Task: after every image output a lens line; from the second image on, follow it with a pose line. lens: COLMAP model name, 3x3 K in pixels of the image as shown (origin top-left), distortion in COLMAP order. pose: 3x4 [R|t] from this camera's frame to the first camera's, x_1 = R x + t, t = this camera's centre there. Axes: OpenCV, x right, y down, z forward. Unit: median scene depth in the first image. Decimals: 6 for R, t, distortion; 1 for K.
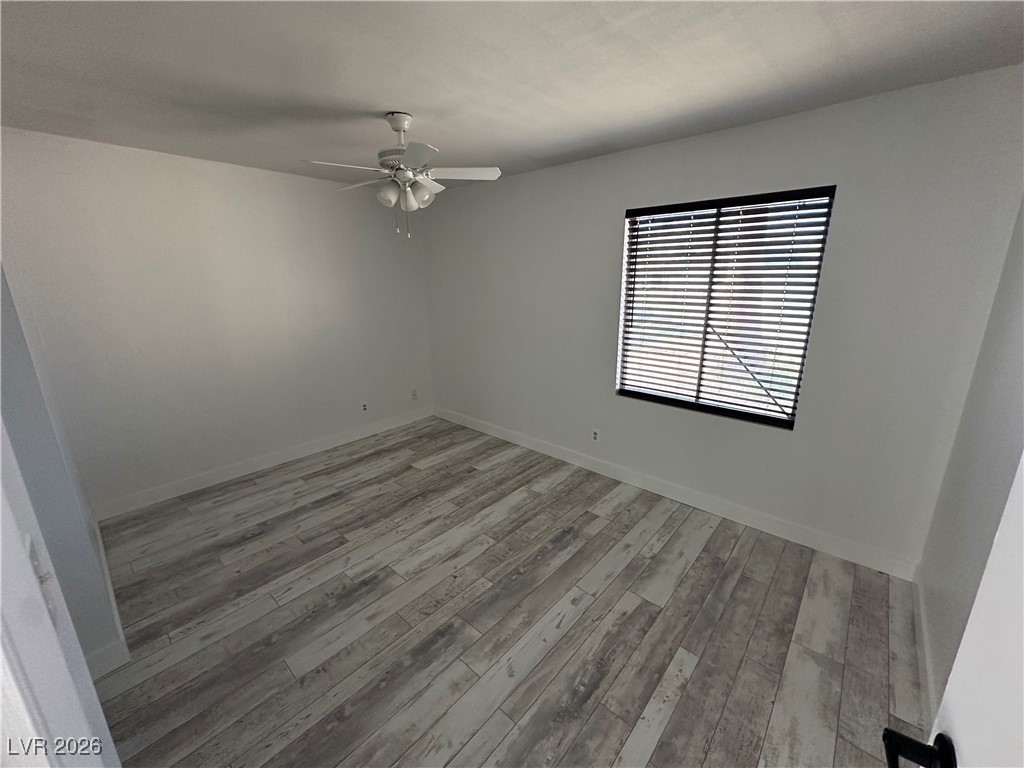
lens RADIAL K [[407.1, 0, 519.4], [0, 407.1, 377.3], [0, 0, 1]] dist [-0.006367, 0.001119]
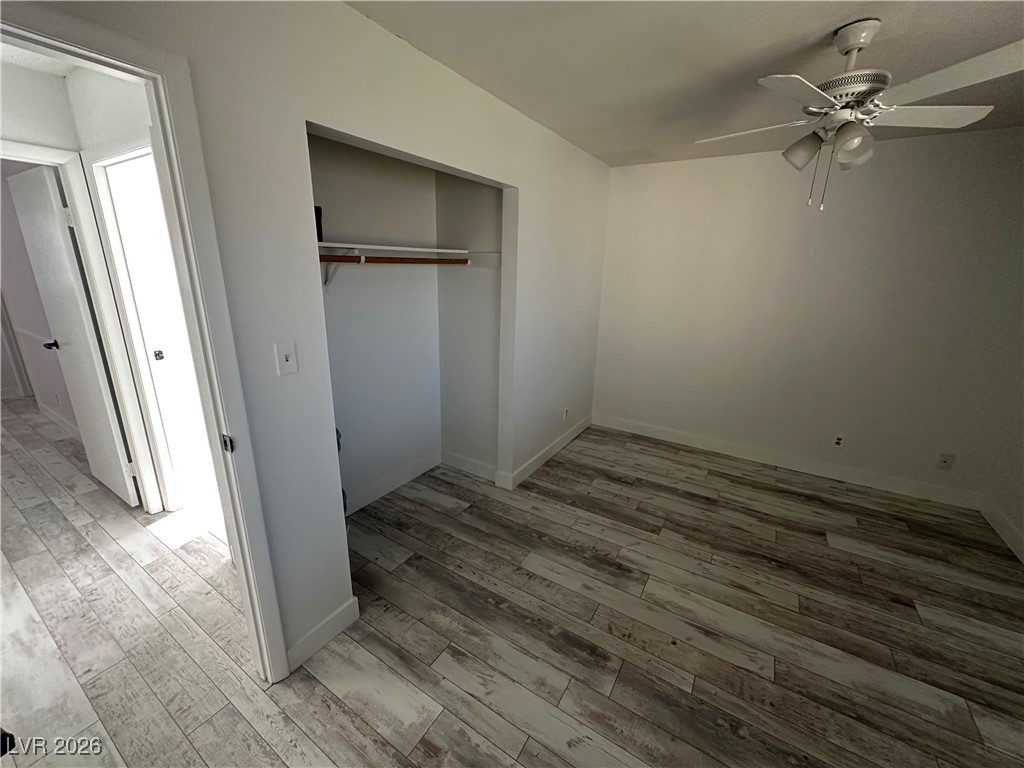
lens RADIAL K [[407.1, 0, 510.9], [0, 407.1, 381.6], [0, 0, 1]] dist [-0.006367, 0.001119]
pose [[0.159557, 0.283649, -0.945561, 0.350058], [-0.260073, 0.936073, 0.236917, -0.085892], [0.952315, 0.208113, 0.223126, 0.353256]]
